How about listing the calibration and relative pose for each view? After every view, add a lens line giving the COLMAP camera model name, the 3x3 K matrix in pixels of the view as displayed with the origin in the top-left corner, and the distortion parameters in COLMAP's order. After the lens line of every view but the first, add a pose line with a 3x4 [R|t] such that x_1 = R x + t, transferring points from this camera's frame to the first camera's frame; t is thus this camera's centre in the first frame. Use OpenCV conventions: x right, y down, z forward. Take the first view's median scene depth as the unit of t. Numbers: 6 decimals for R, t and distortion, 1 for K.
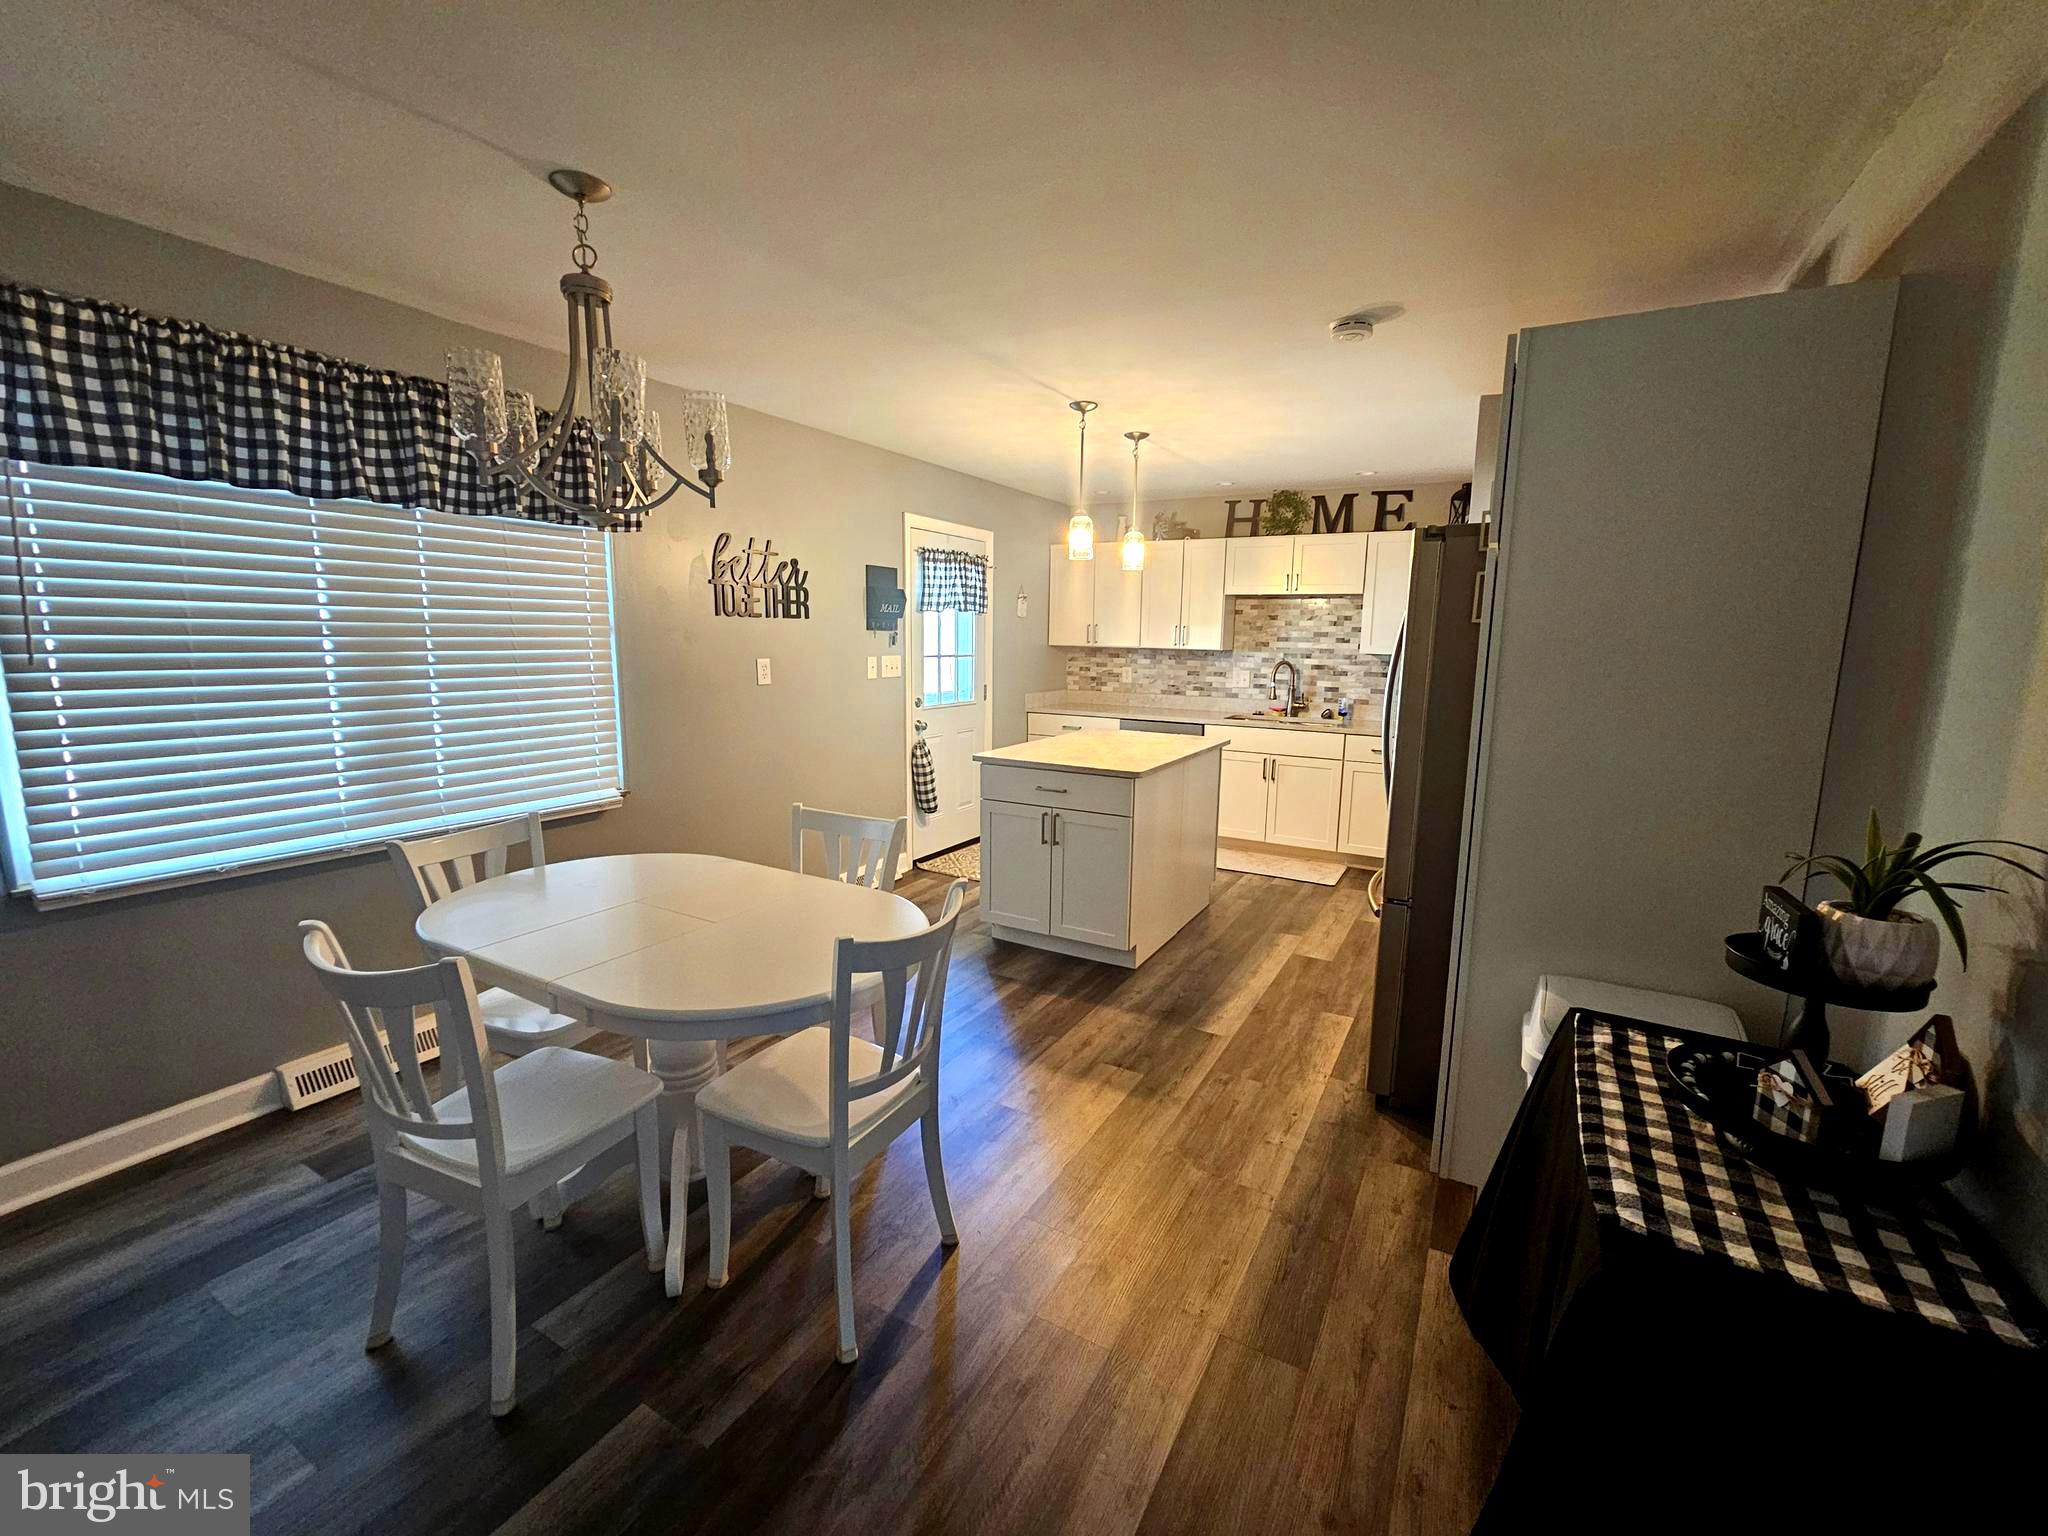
lens RADIAL K [[840.7, 0, 1035.3], [0, 840.7, 761.3], [0, 0, 1]] dist [-0.003756, 0.000979]
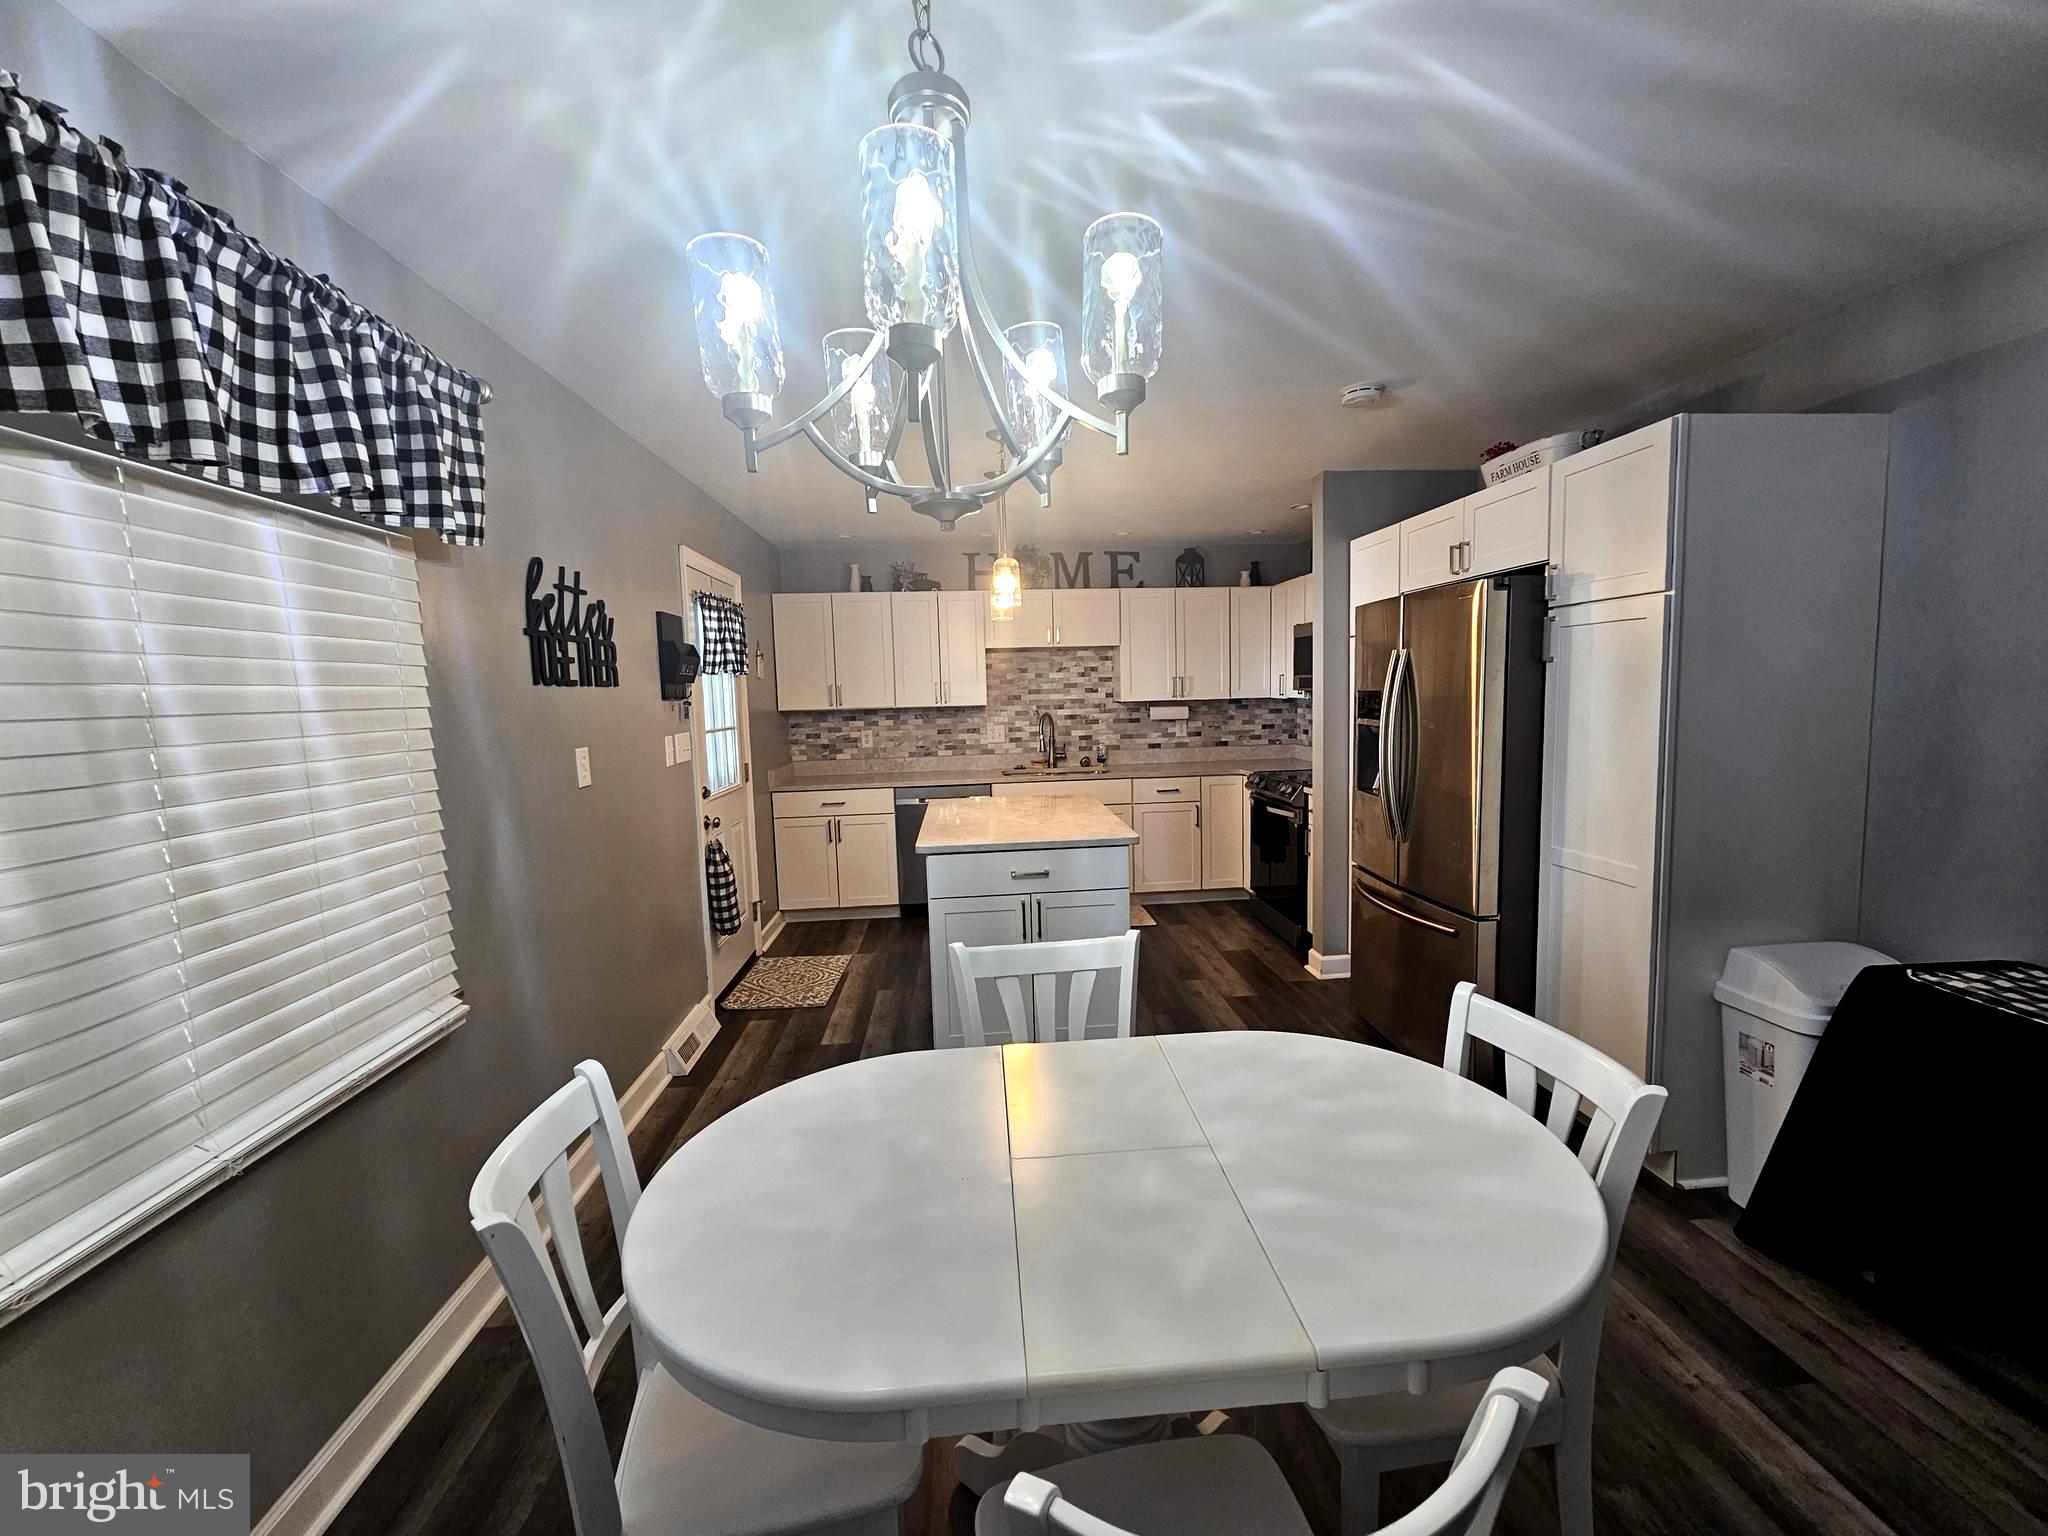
lens RADIAL K [[840.7, 0, 1035.4], [0, 840.7, 761.5], [0, 0, 1]] dist [-0.003756, 0.000979]
pose [[0.824203, -0.087264, 0.559531, -0.418510], [0.126428, 0.991472, -0.031602, -0.047148], [-0.552002, 0.096787, 0.828207, 0.266596]]
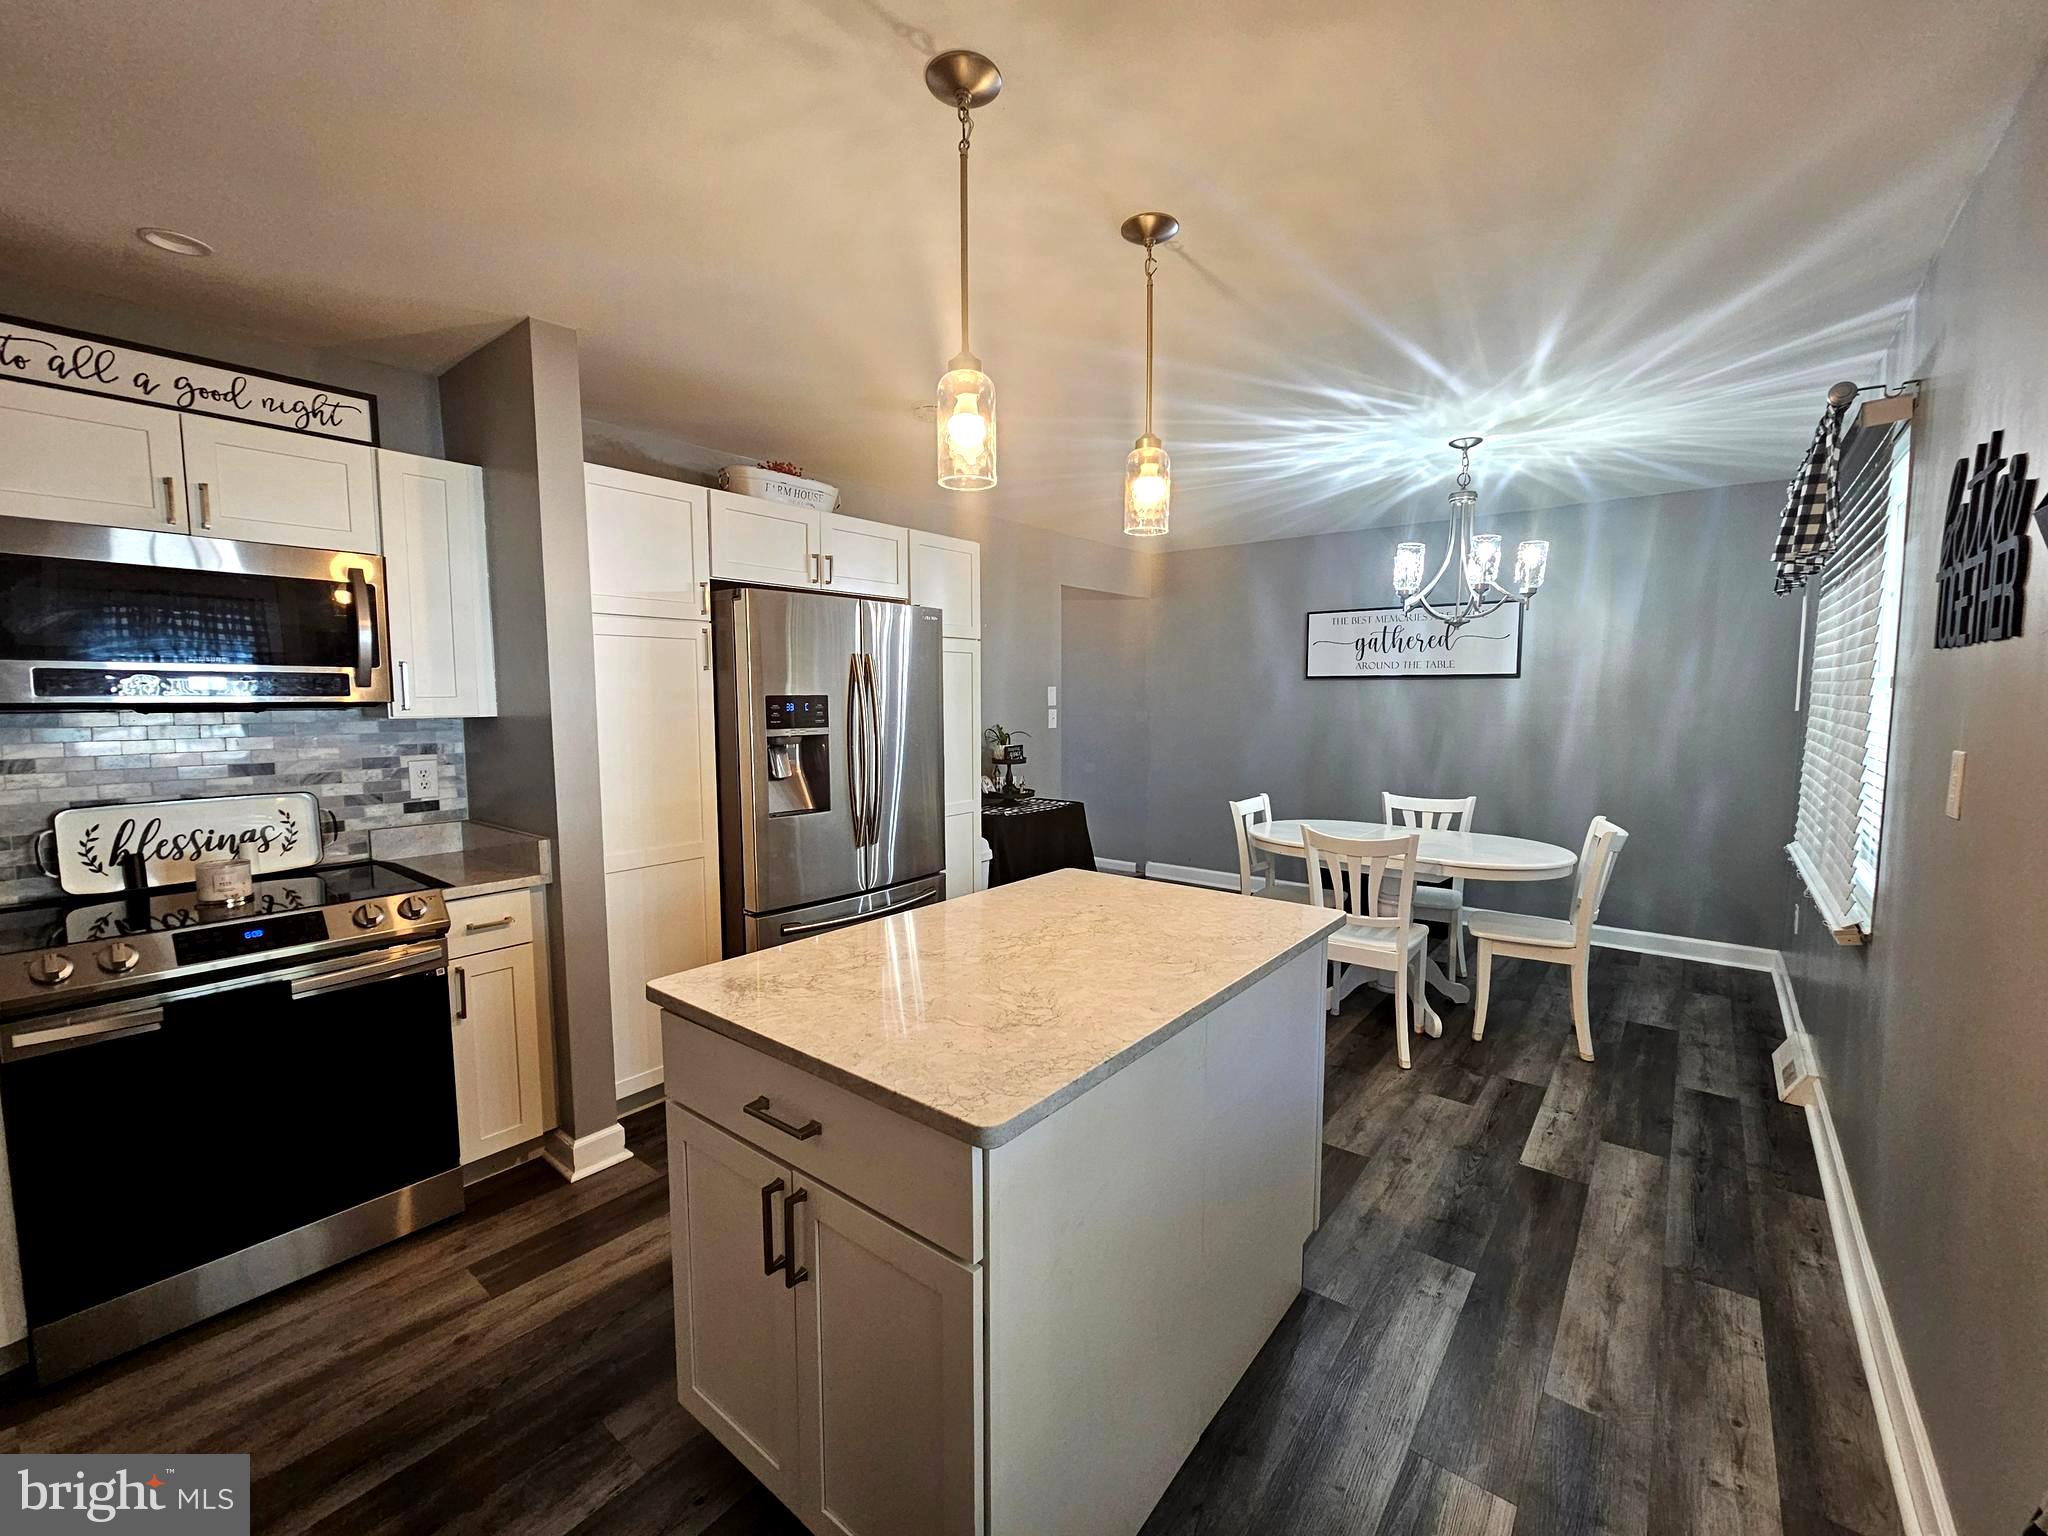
lens RADIAL K [[840.7, 0, 1042.8], [0, 840.7, 761.5], [0, 0, 1]] dist [-0.003756, 0.000979]
pose [[-0.989510, -0.026100, 0.142089, 0.038540], [0.008148, 0.971897, 0.235267, -0.220810], [-0.144236, 0.233957, -0.961489, 1.494546]]
